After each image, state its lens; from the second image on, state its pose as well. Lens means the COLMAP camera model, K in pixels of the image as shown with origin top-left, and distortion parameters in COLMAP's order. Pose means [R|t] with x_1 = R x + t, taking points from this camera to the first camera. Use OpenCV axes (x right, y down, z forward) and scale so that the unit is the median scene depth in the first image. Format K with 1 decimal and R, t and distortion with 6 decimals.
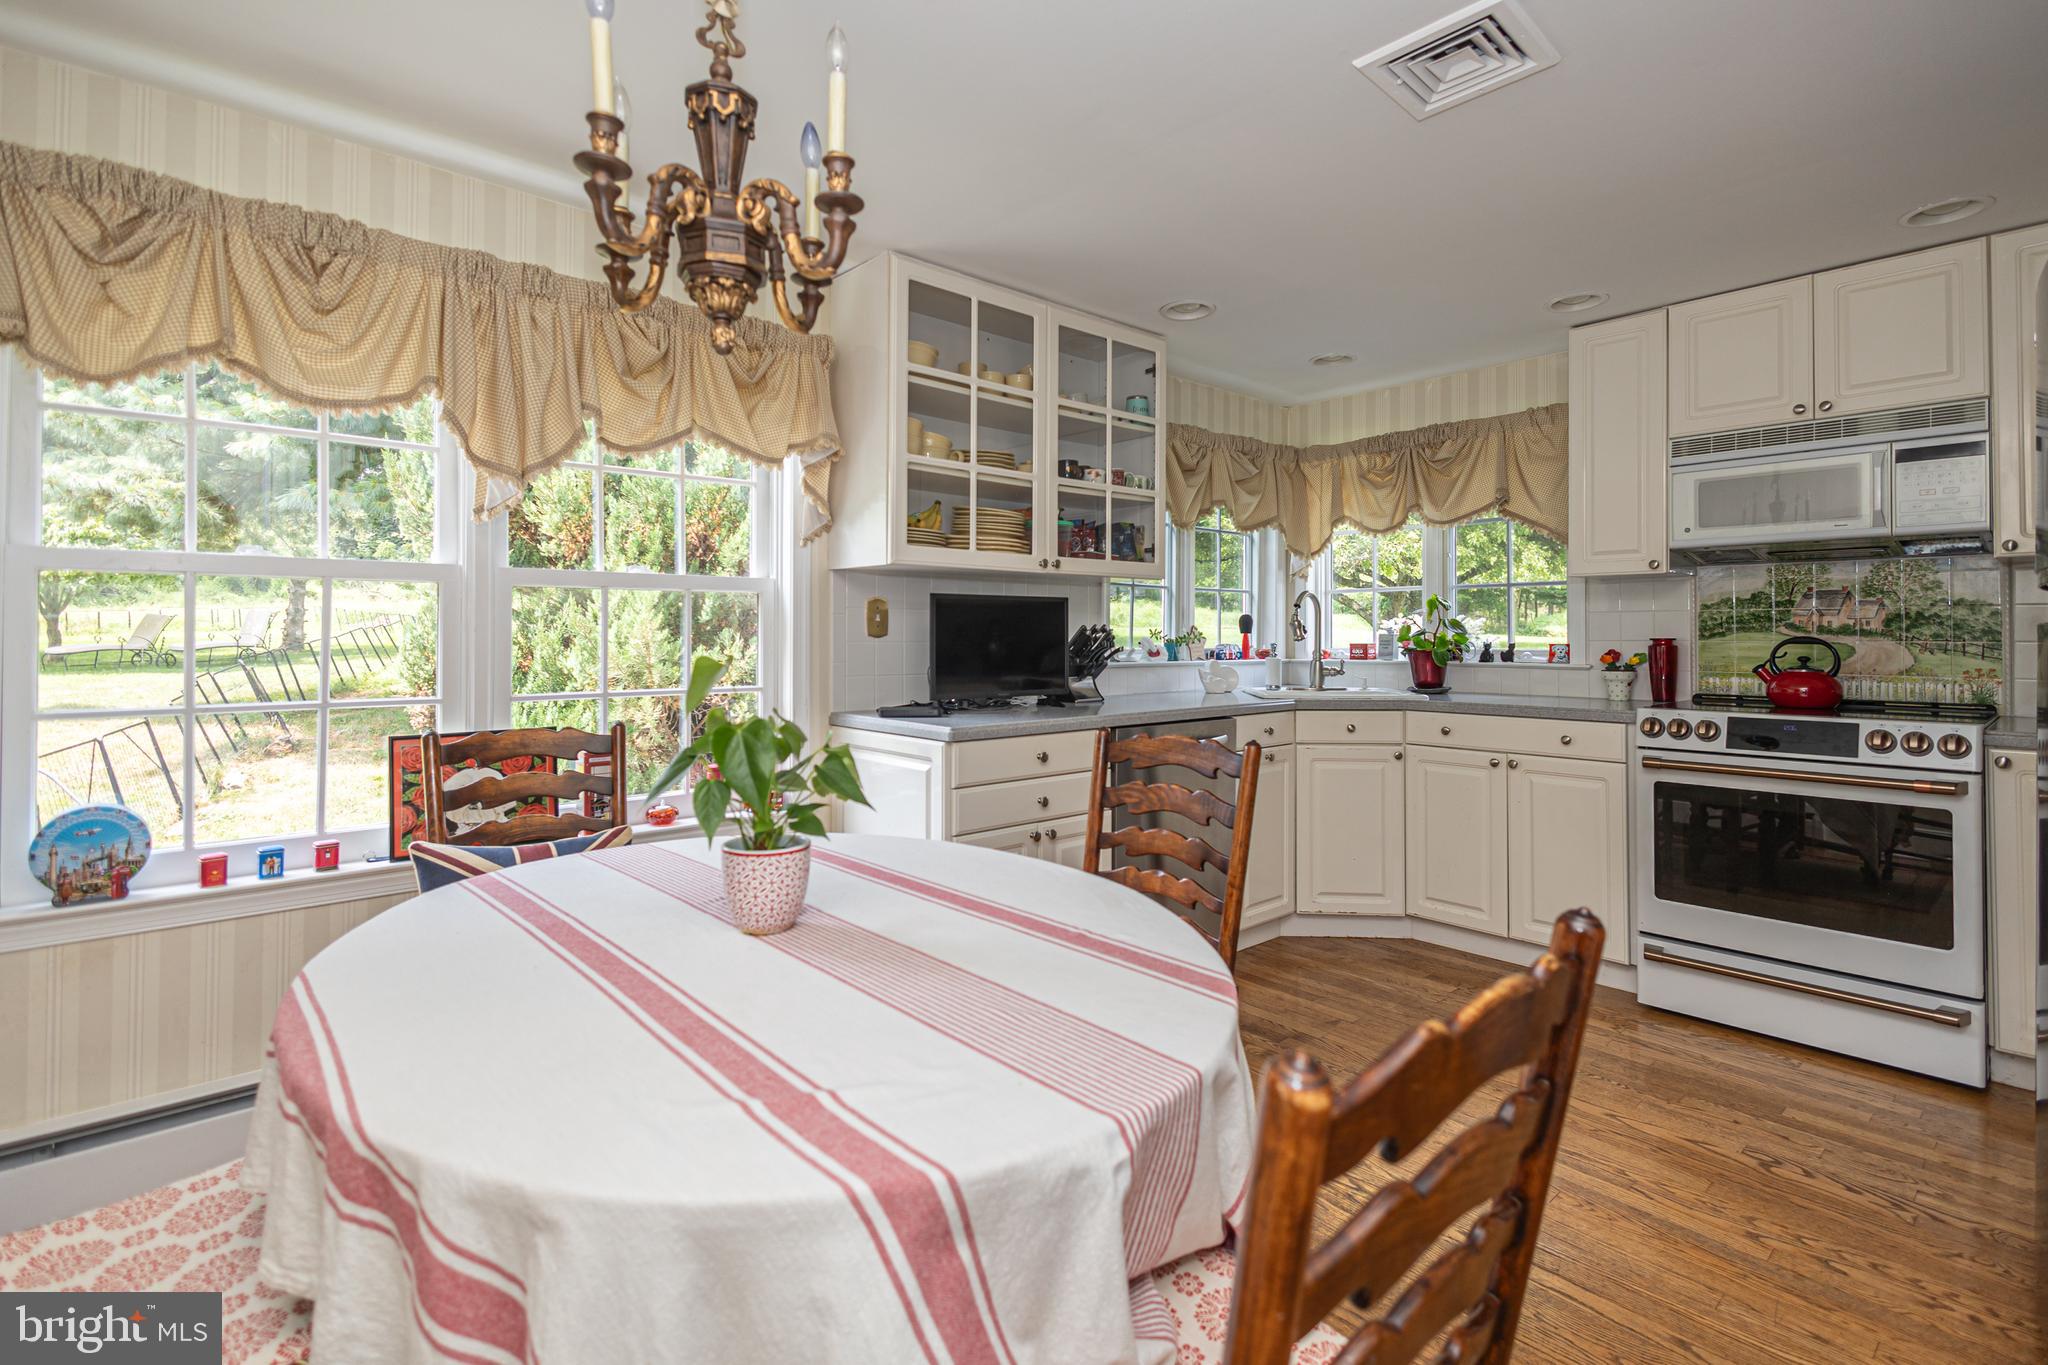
lens RADIAL K [[961.7, 0, 1043.6], [0, 961.7, 626.9], [0, 0, 1]] dist [0.004297, -0.004042]
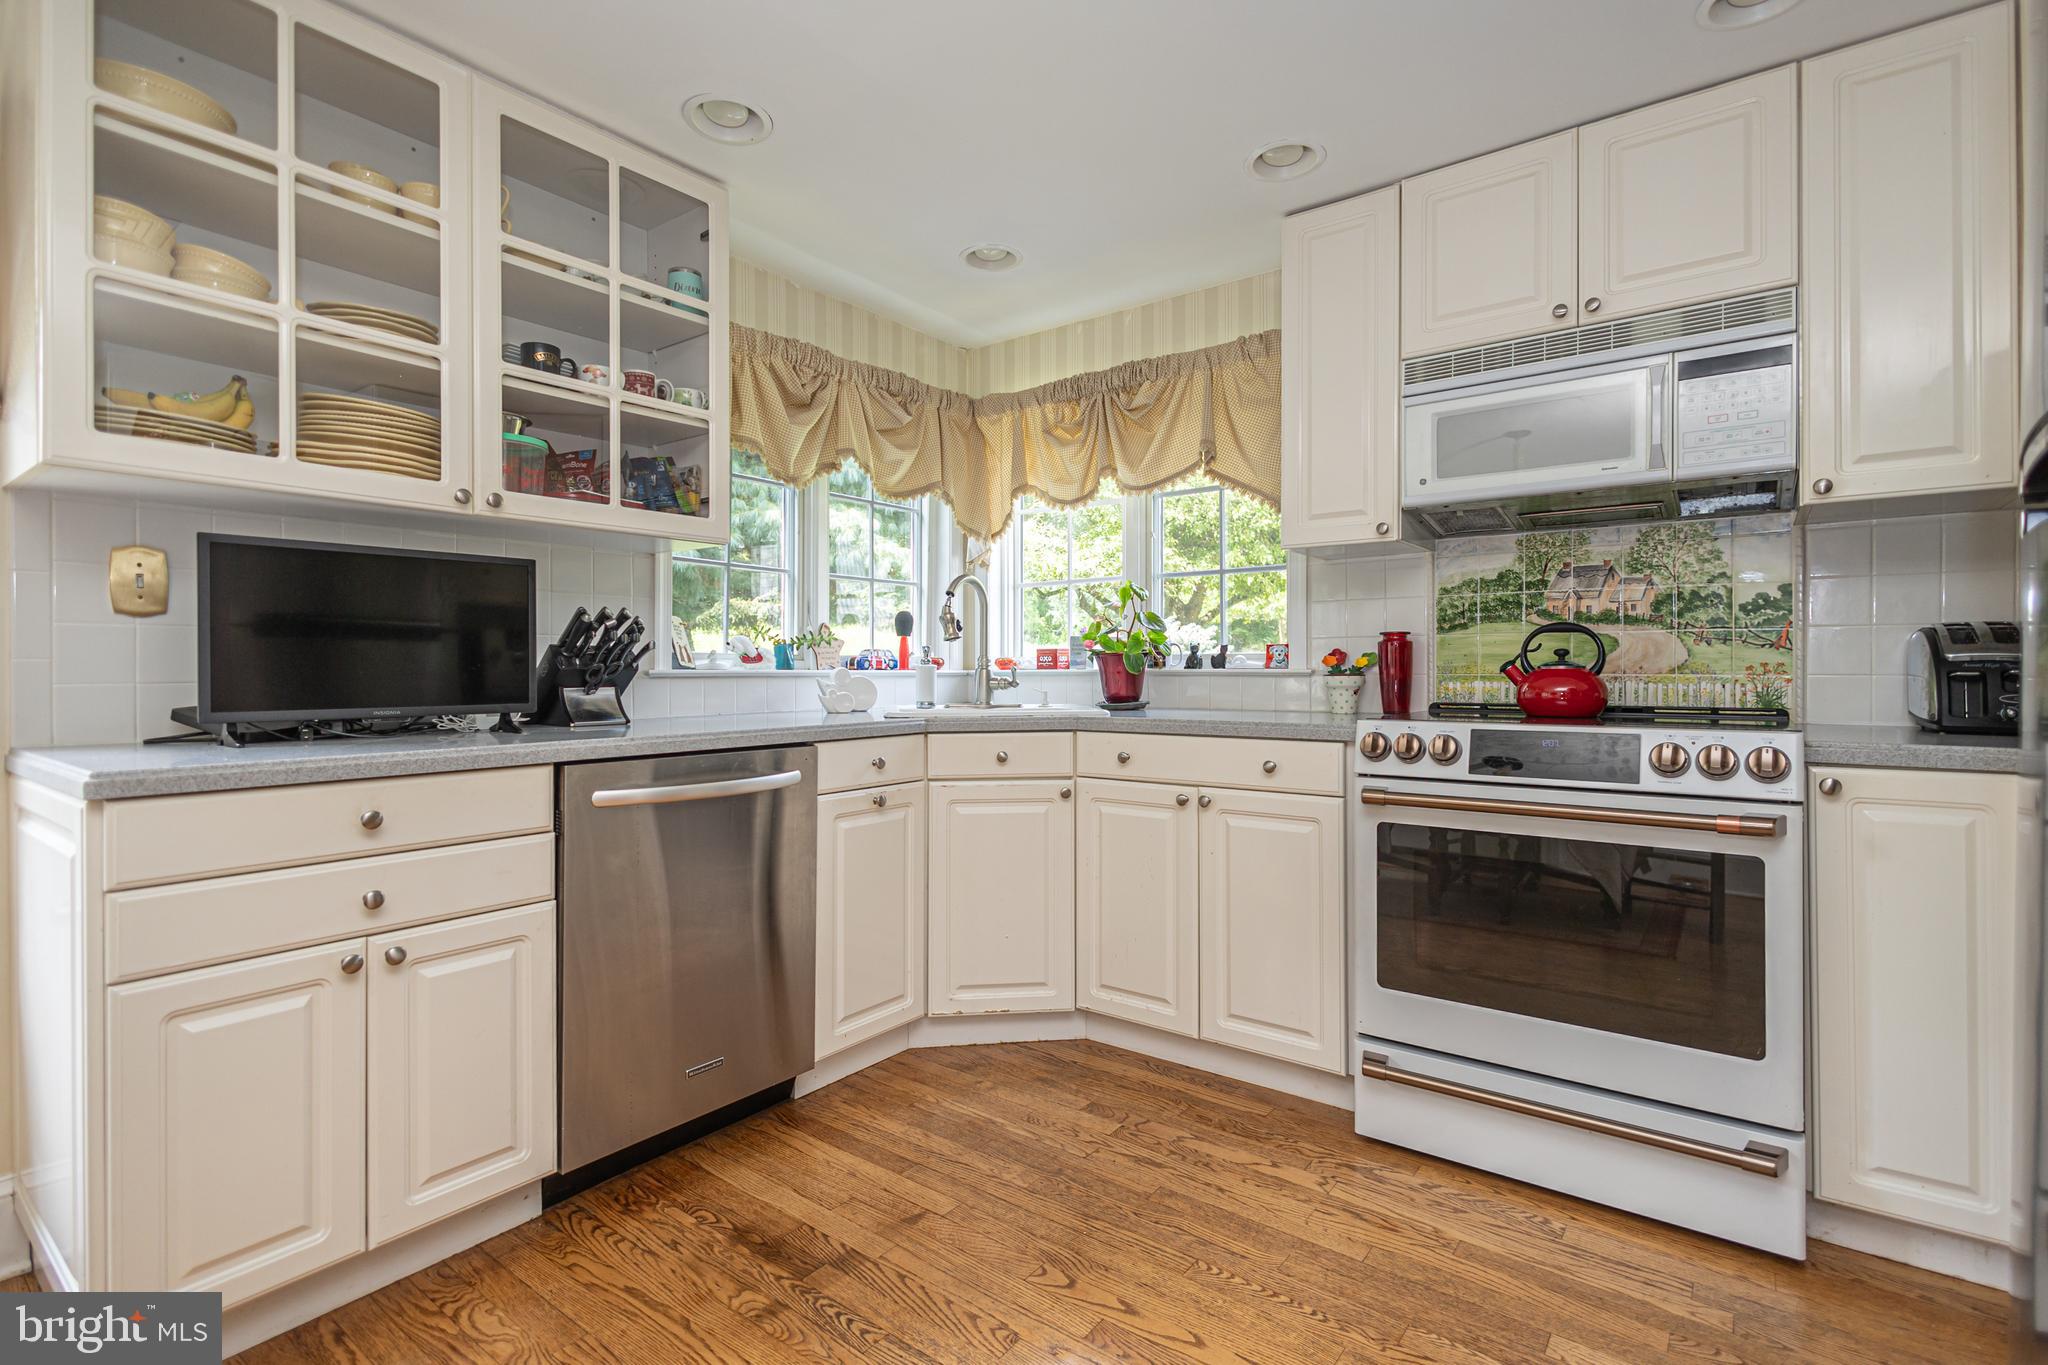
lens RADIAL K [[961.7, 0, 1022.8], [0, 961.7, 675.6], [0, 0, 1]] dist [0.004297, -0.004042]
pose [[0.983019, -0.005713, 0.183413, 0.224124], [0.002780, 0.999864, 0.016244, 0.036034], [-0.183481, -0.015458, 0.982902, 0.318511]]
